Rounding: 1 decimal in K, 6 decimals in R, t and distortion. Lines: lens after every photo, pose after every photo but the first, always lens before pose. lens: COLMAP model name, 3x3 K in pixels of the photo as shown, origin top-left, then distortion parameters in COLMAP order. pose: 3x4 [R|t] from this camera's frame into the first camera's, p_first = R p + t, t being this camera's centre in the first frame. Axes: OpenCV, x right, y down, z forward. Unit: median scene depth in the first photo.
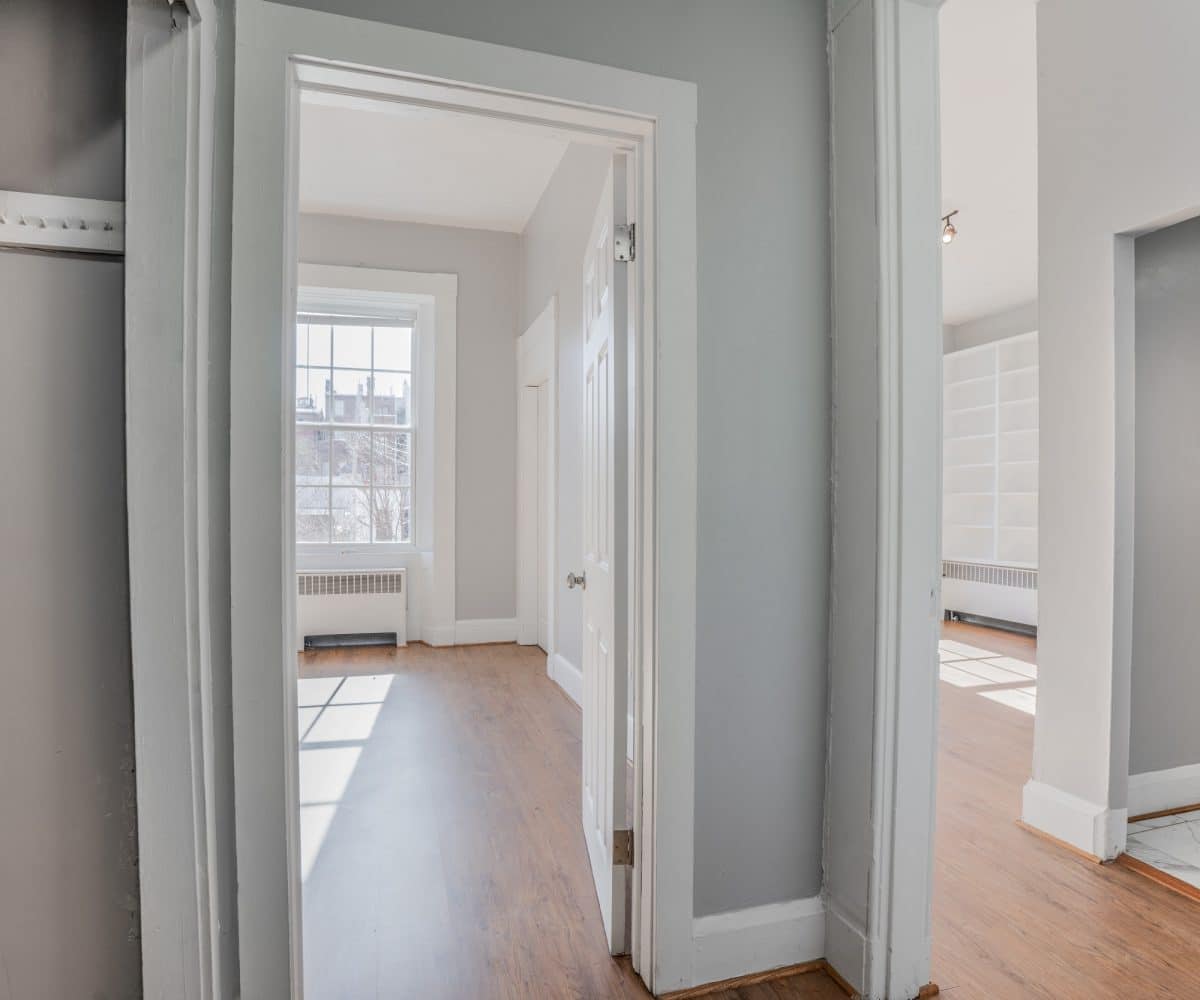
lens RADIAL K [[668.6, 0, 568.1], [0, 668.6, 517.6], [0, 0, 1]] dist [-0.057398, 0.000561]
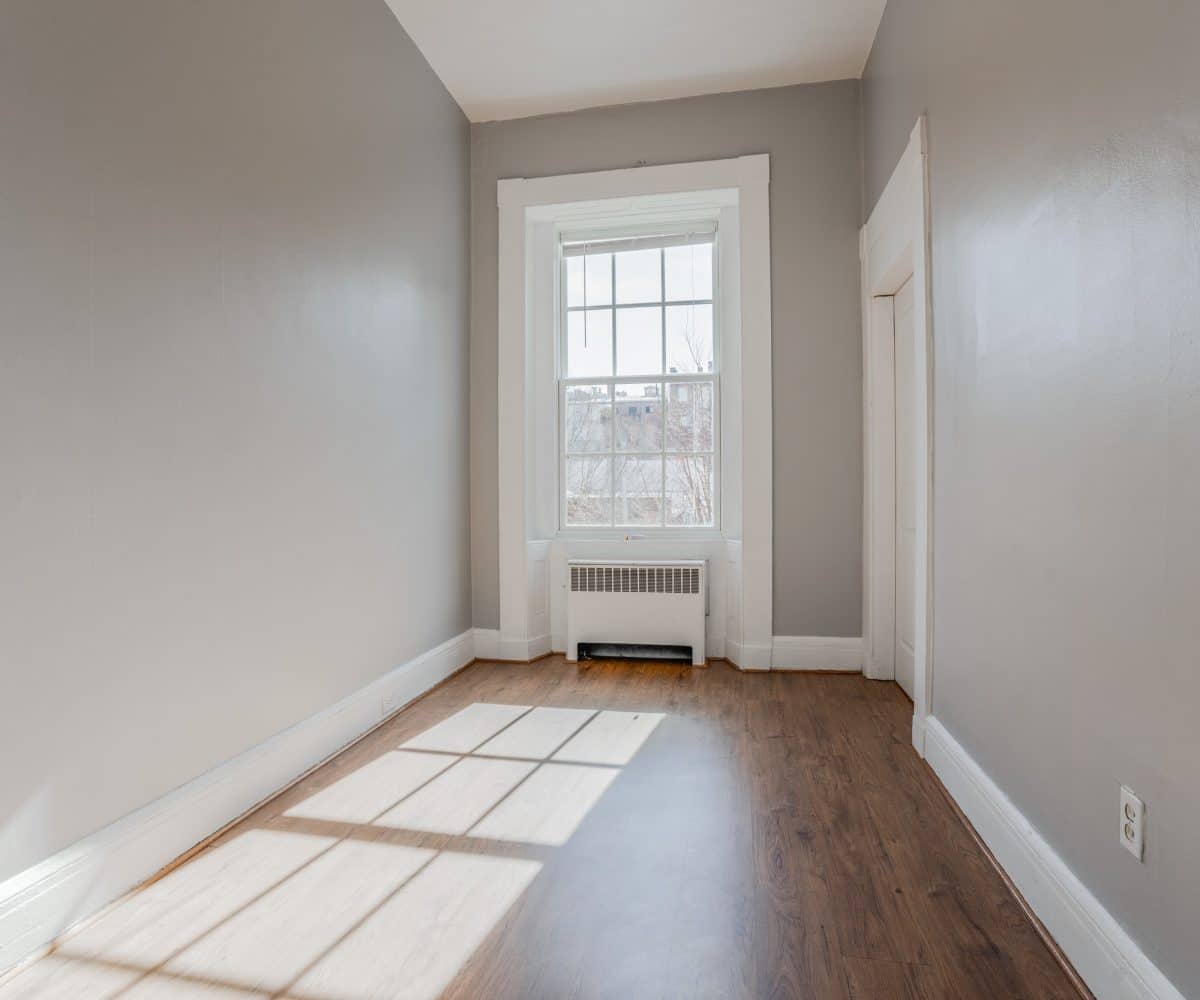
lens RADIAL K [[641.0, 0, 609.3], [0, 641.0, 511.0], [0, 0, 1]] dist [-0.052055, 0.000906]
pose [[0.894072, -0.001079, -0.447921, -0.018666], [0.007246, 0.999901, 0.012056, 0.010965], [0.447864, -0.014024, 0.893992, 0.315297]]
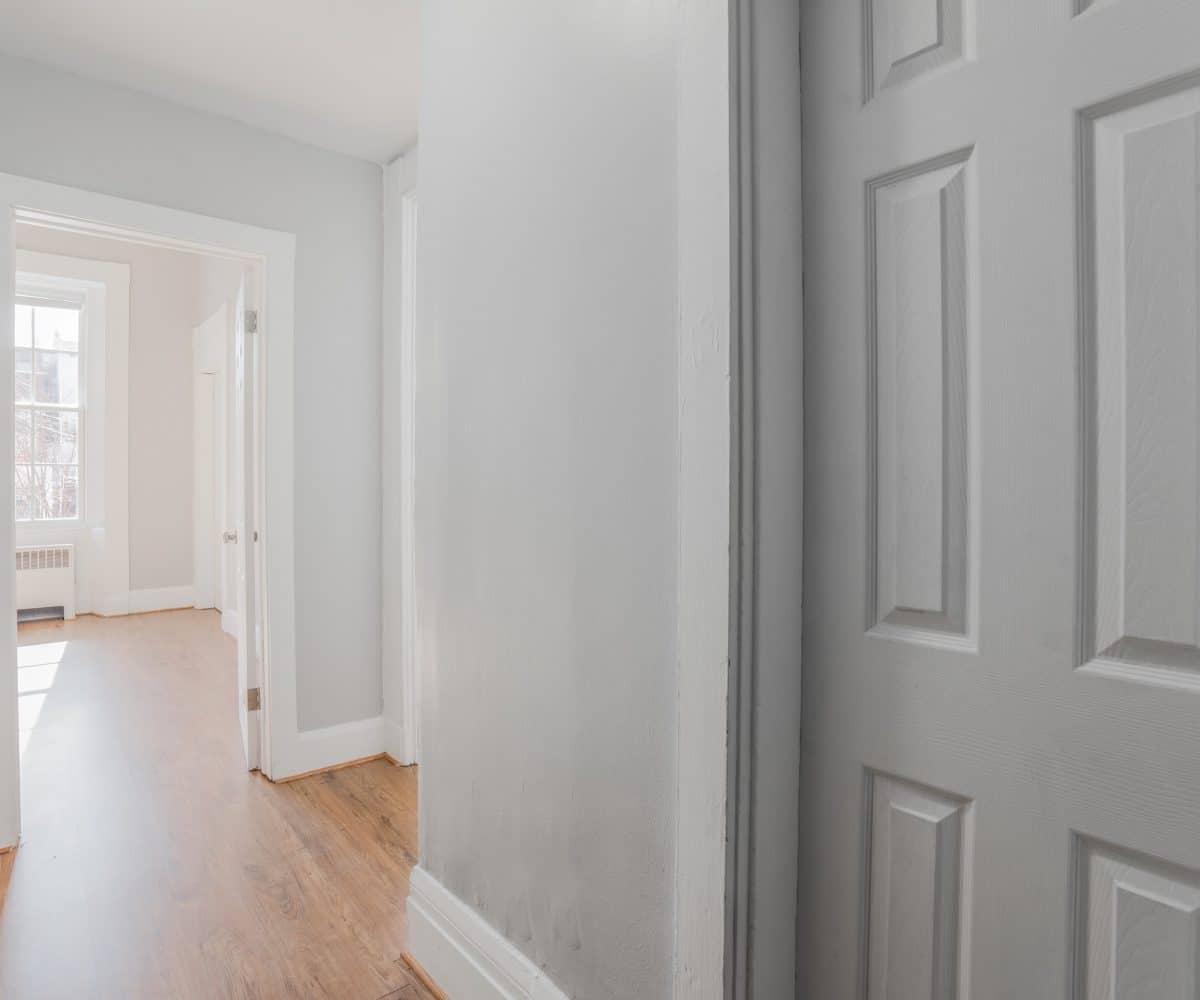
lens RADIAL K [[690.2, 0, 590.1], [0, 690.2, 483.7], [0, 0, 1]] dist [-0.064070, 0.019058]
pose [[0.906513, -0.007299, 0.422115, 0.046735], [0.012123, 0.999888, -0.008745, 0.002148], [-0.422004, 0.013045, 0.906500, -0.284930]]
